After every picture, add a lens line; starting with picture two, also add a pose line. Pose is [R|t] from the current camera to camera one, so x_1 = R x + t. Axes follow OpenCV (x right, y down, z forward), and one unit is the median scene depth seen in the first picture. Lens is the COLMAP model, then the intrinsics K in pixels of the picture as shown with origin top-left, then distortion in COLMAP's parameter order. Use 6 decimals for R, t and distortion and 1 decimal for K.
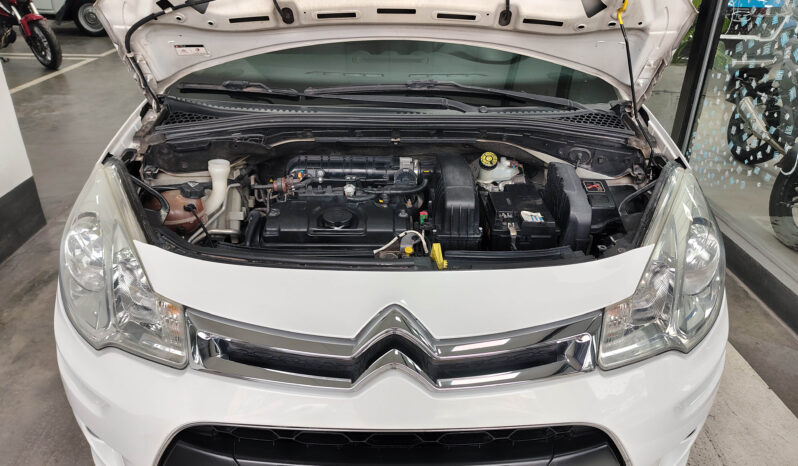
lens RADIAL K [[590.1, 0, 399.0], [0, 590.1, 233.0], [0, 0, 1]] dist [0.003572, -0.010231]
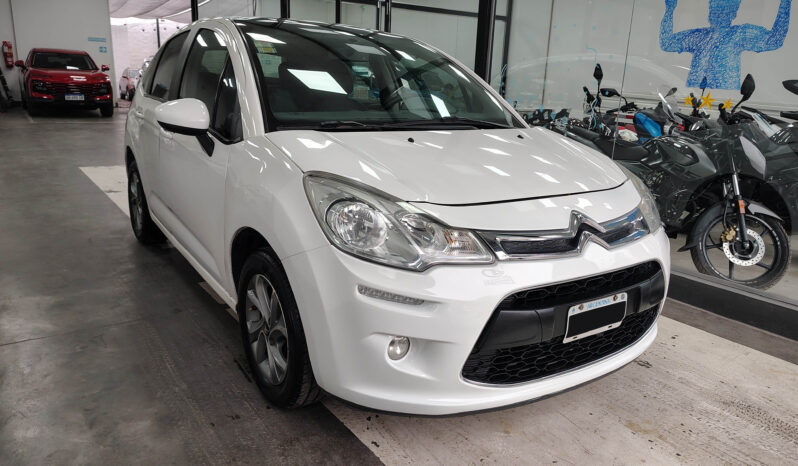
lens RADIAL K [[590.1, 0, 399.0], [0, 590.1, 233.0], [0, 0, 1]] dist [0.003572, -0.010231]
pose [[0.835722, -0.122368, 0.535346, -0.685410], [0.222896, 0.966530, -0.127034, 0.146430], [-0.501883, 0.225491, 0.835025, -0.102979]]
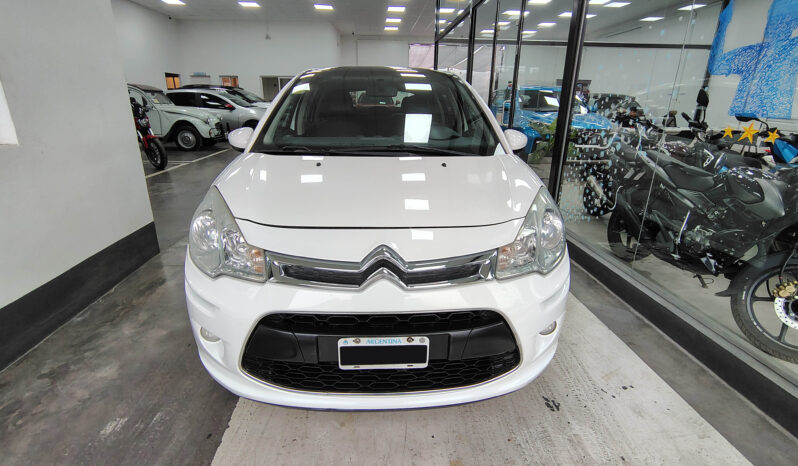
lens RADIAL K [[393.0, 0, 398.0], [0, 393.0, 230.6], [0, 0, 1]] dist [0.004915, 0.000373]
pose [[0.999099, -0.013469, 0.040235, -0.004421], [0.019007, 0.989884, -0.140599, 0.122371], [-0.037934, 0.141237, 0.989249, -0.102279]]
